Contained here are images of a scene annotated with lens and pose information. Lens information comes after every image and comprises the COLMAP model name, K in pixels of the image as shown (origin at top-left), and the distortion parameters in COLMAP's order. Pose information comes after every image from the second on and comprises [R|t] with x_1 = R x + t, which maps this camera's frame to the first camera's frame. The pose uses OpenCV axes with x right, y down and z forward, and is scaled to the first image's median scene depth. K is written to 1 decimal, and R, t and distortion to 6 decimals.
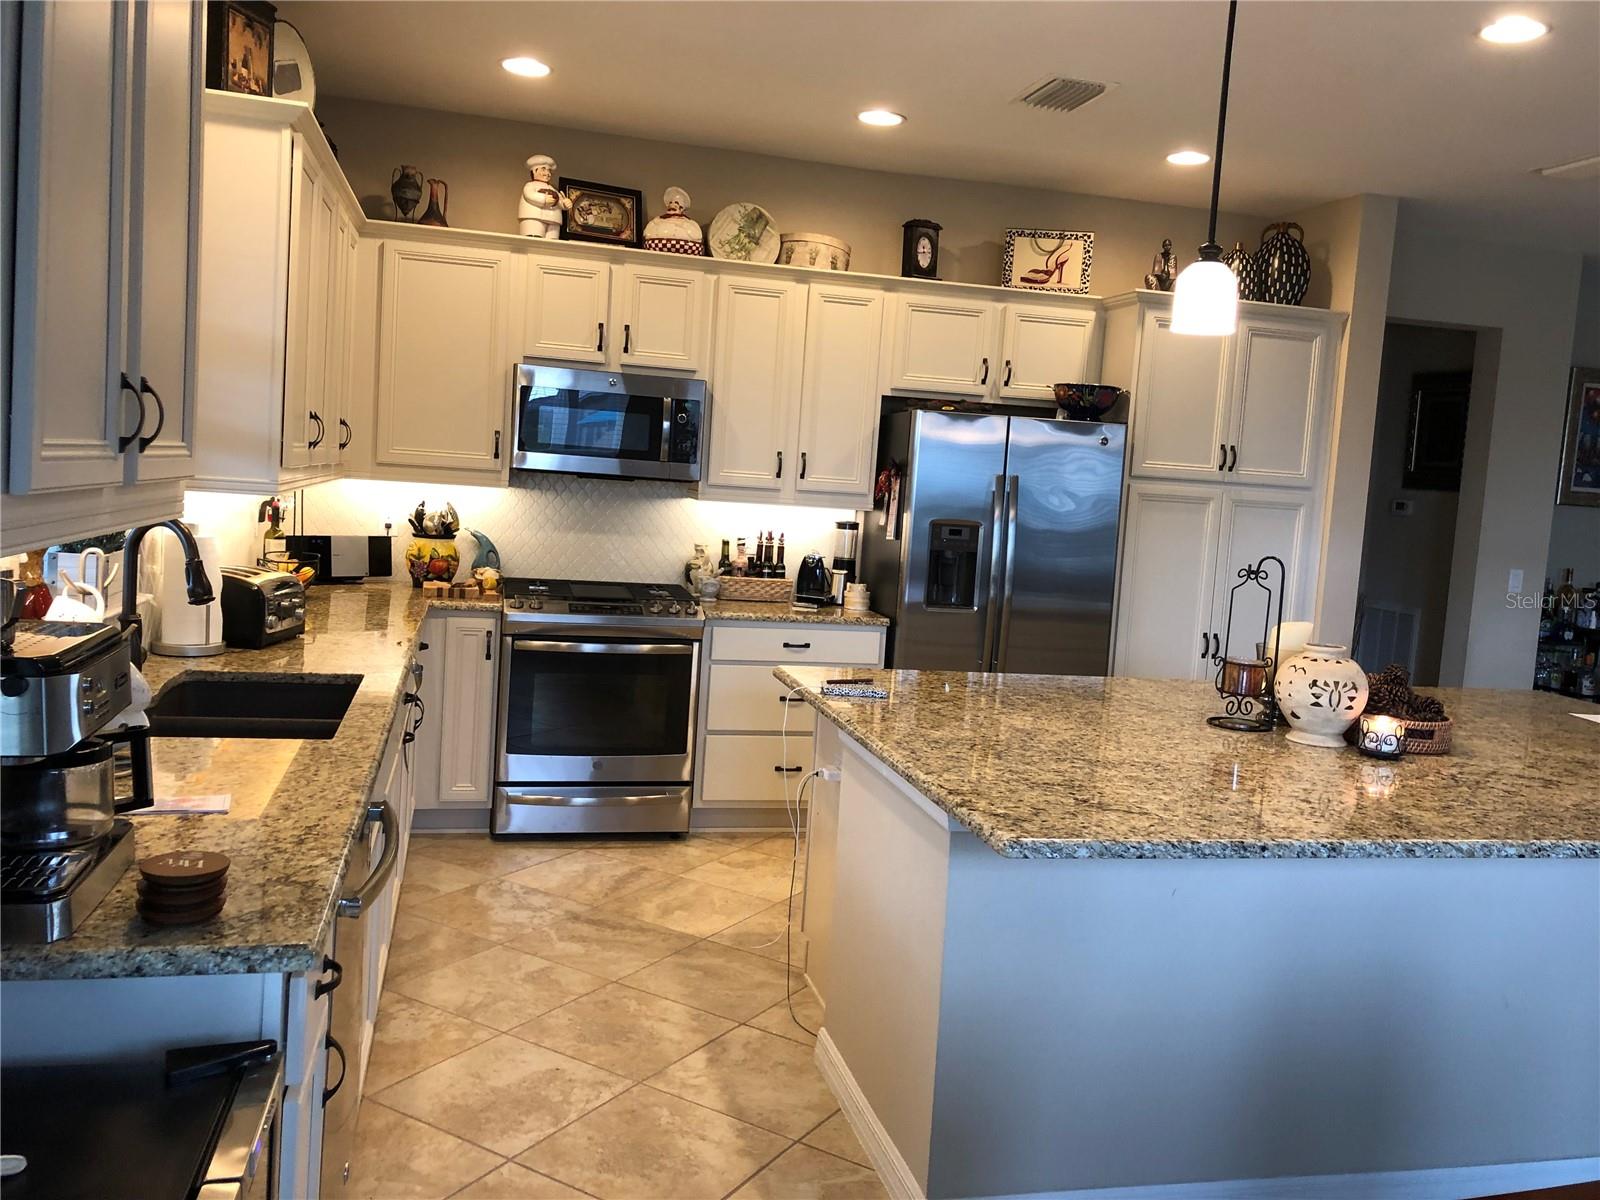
lens RADIAL K [[1291.5, 0, 802.5], [0, 1291.5, 593.1], [0, 0, 1]] dist [0.002346, -0.000089]
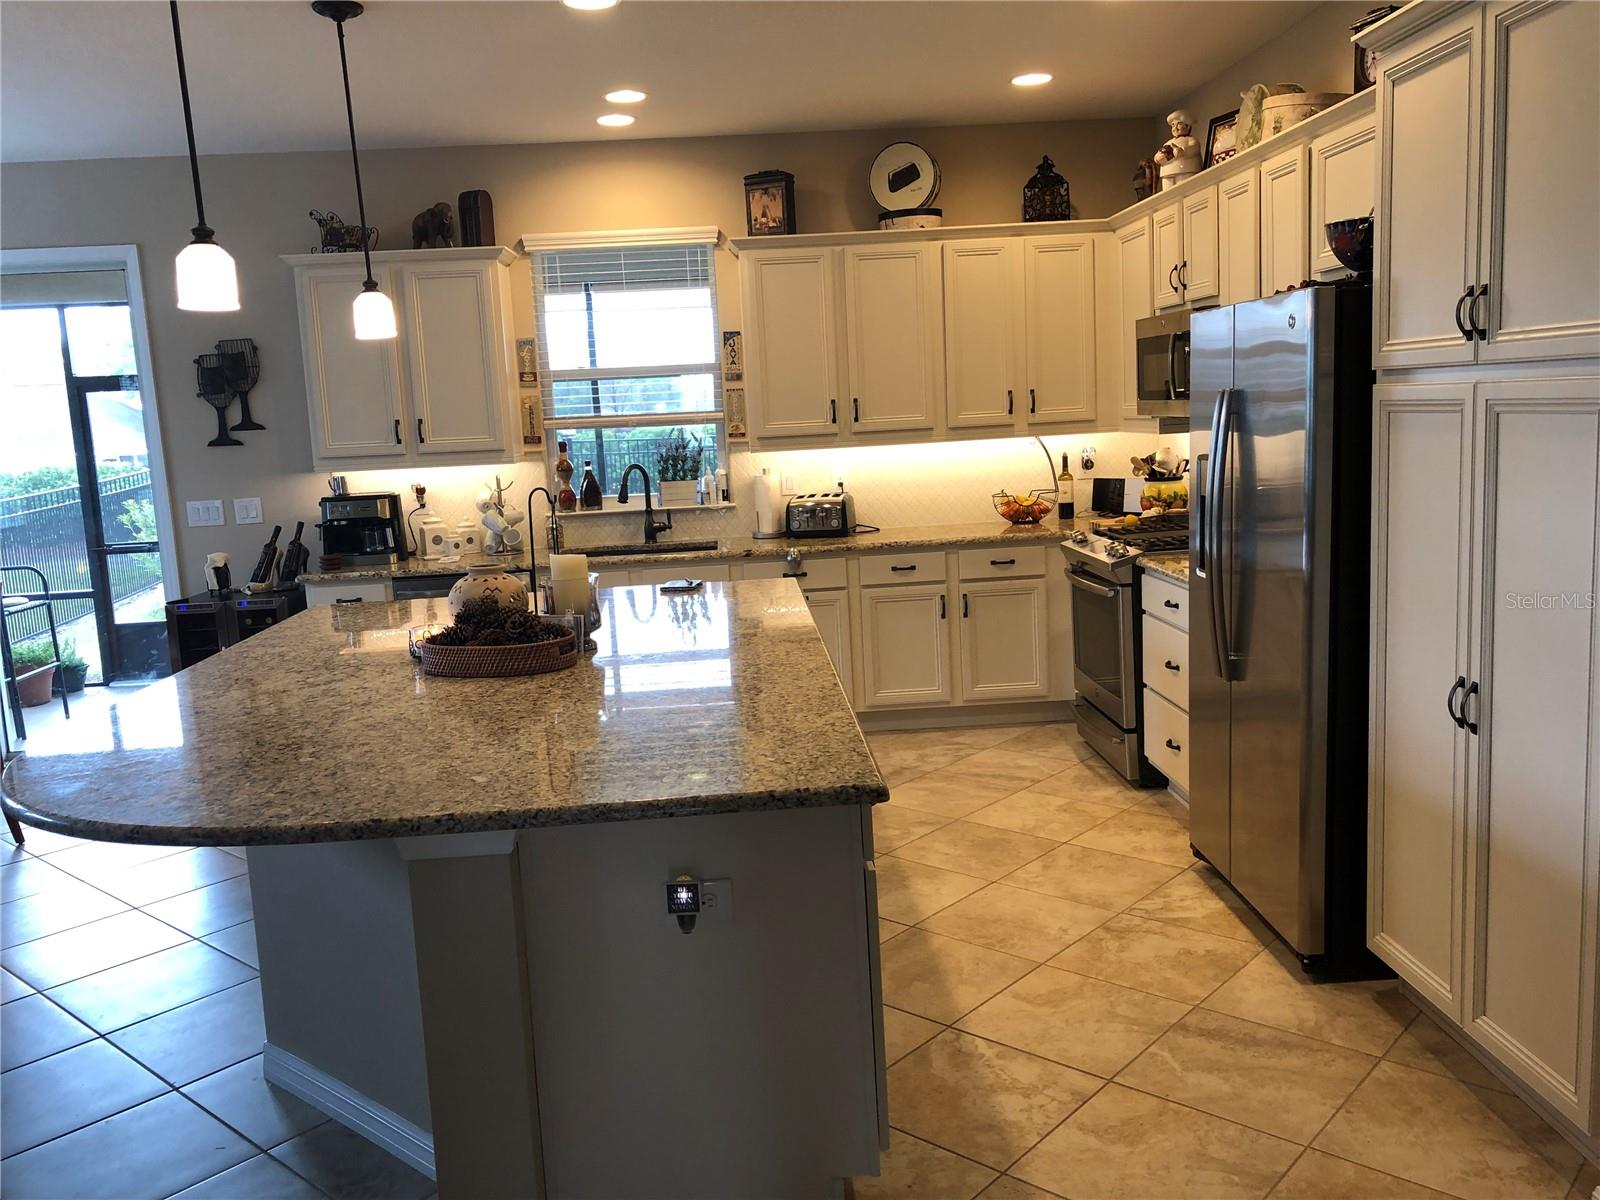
lens RADIAL K [[1291.5, 0, 800.9], [0, 1291.5, 600.4], [0, 0, 1]] dist [0.002346, -0.000089]
pose [[-0.198924, 0.086729, -0.976170, 1.004198], [-0.058659, 0.993237, 0.100198, -0.037271], [0.978258, 0.077193, -0.192491, 1.037551]]
